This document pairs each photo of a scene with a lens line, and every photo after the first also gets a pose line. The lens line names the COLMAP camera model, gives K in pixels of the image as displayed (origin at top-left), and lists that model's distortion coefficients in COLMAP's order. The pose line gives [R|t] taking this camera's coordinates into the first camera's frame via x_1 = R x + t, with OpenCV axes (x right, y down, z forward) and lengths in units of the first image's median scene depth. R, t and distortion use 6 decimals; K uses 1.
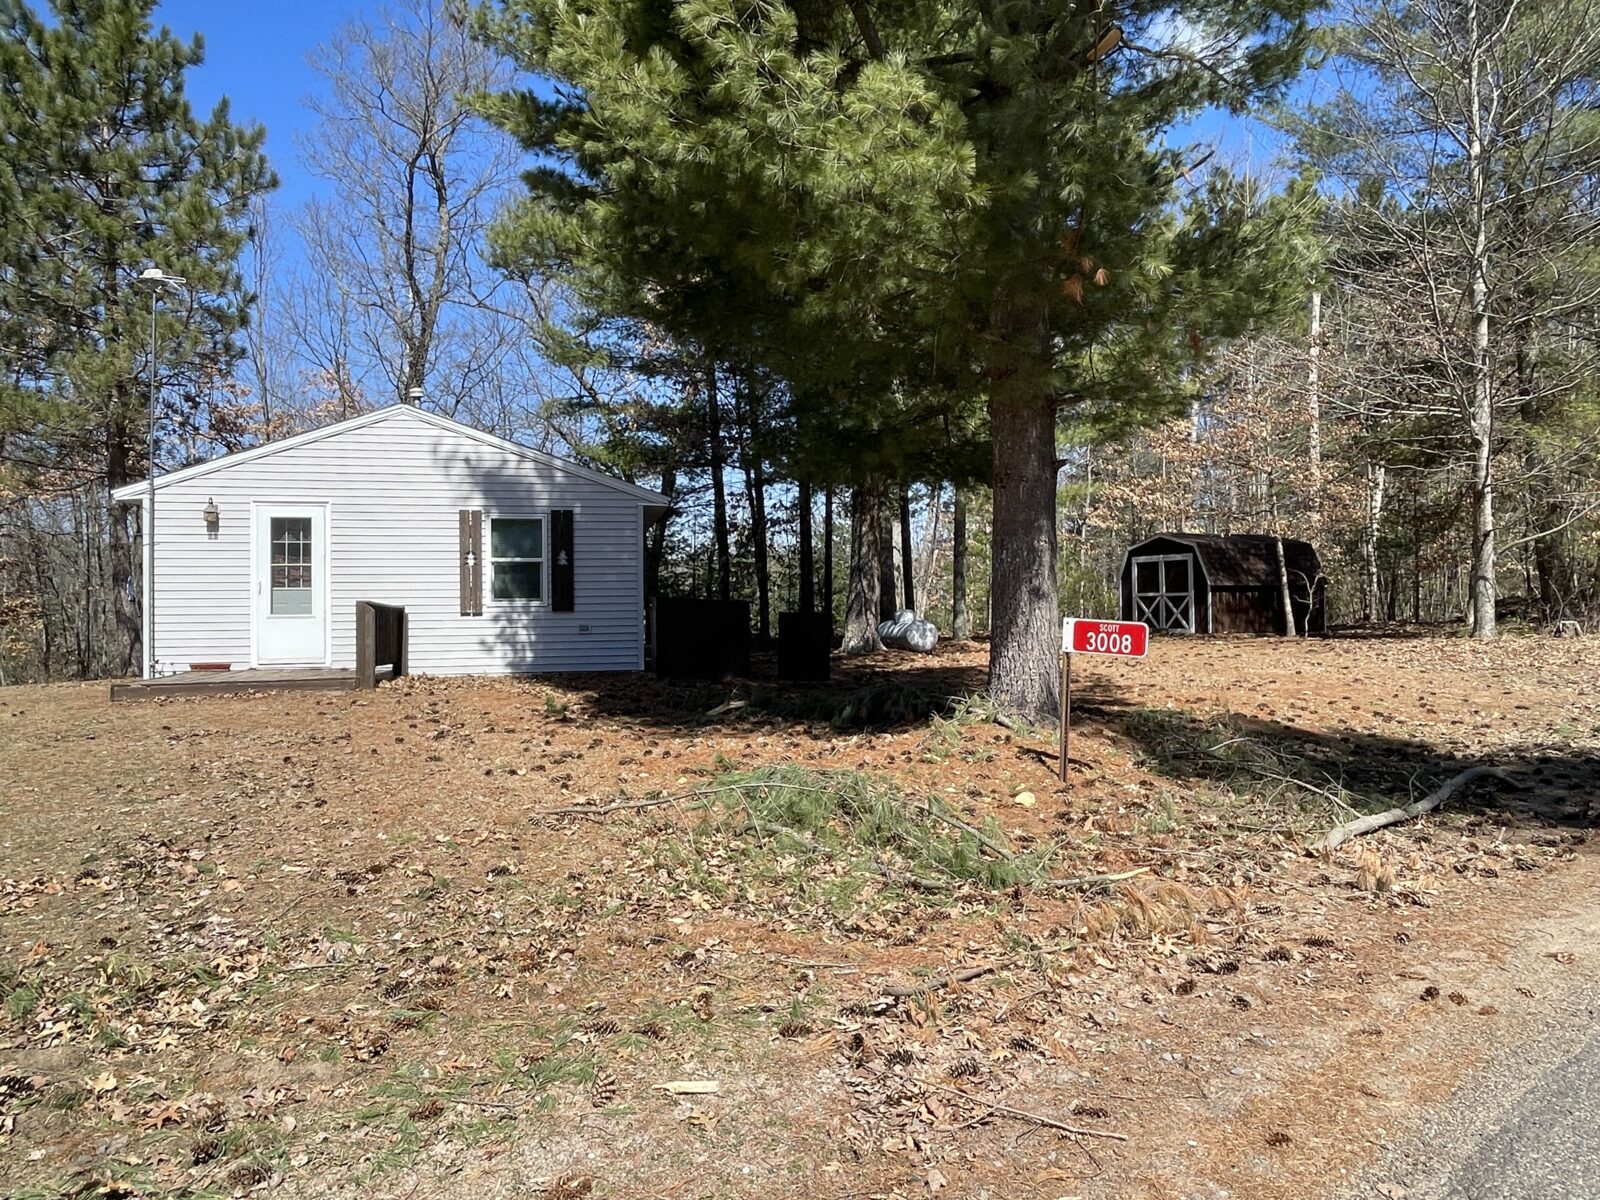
lens RADIAL K [[1043.7, 0, 804.5], [0, 1043.7, 596.8], [0, 0, 1]] dist [0.001144, 0.000496]
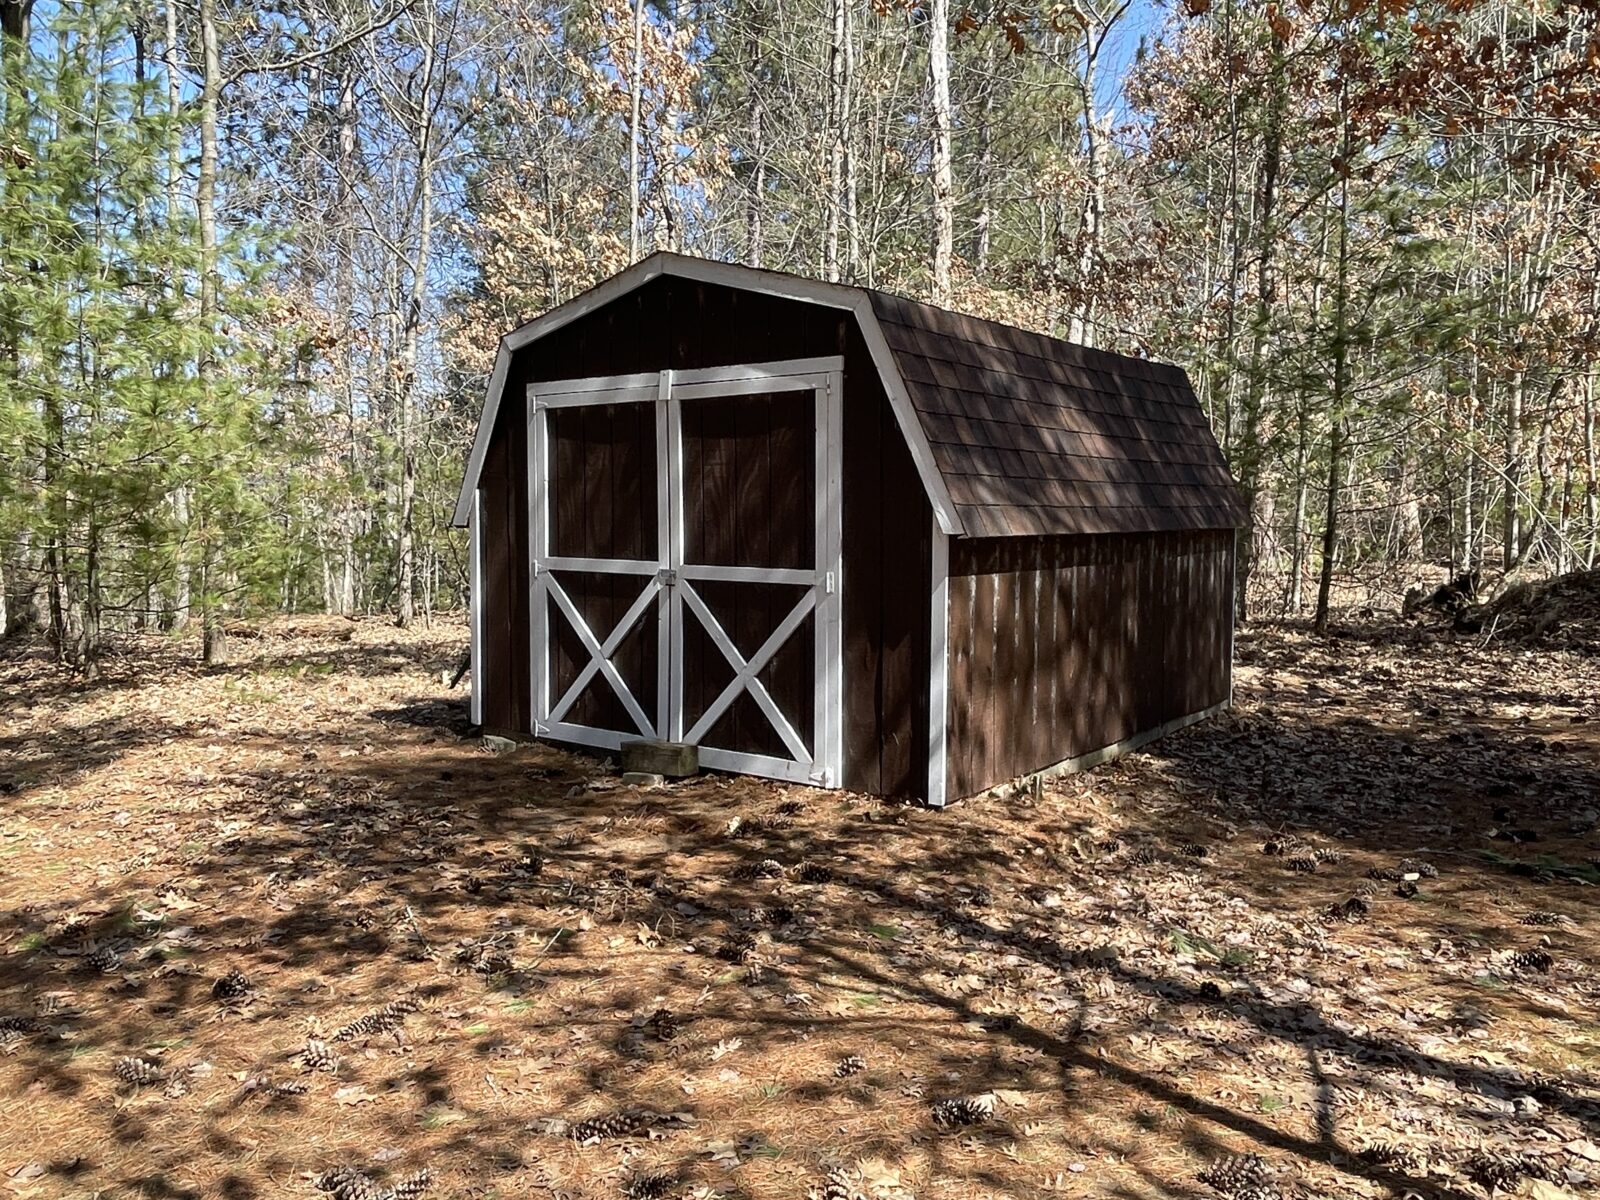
lens RADIAL K [[1180.9, 0, 799.2], [0, 1180.9, 599.5], [0, 0, 1]] dist [0.001270, 0.000049]
pose [[0.879876, -0.023961, 0.474599, 0.273892], [-0.020192, 0.995941, 0.087716, -0.017947], [-0.474774, -0.086762, 0.875821, 0.841980]]
